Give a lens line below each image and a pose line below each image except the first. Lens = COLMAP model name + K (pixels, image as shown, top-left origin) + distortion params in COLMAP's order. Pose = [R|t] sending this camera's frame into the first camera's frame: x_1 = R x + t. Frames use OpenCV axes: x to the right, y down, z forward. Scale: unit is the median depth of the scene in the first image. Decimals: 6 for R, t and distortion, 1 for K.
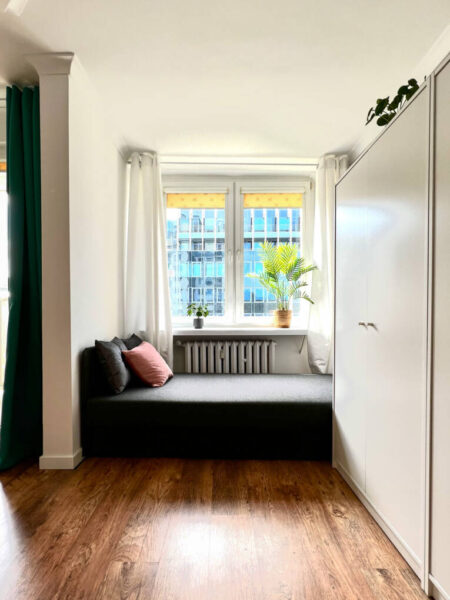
lens RADIAL K [[286.6, 0, 221.7], [0, 286.6, 318.7], [0, 0, 1]] dist [0.001713, 0.000356]
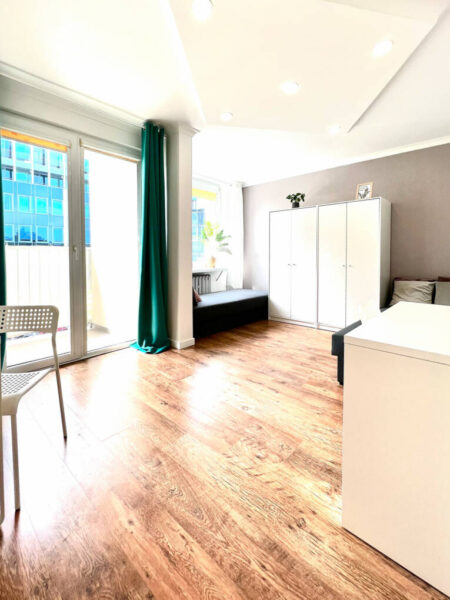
lens RADIAL K [[259.3, 0, 211.1], [0, 259.3, 303.3], [0, 0, 1]] dist [0.000823, 0.000039]
pose [[0.706357, -0.129288, 0.695948, -1.071082], [0.012259, 0.985265, 0.170593, -0.028560], [-0.707749, -0.111968, 0.697534, -0.179803]]
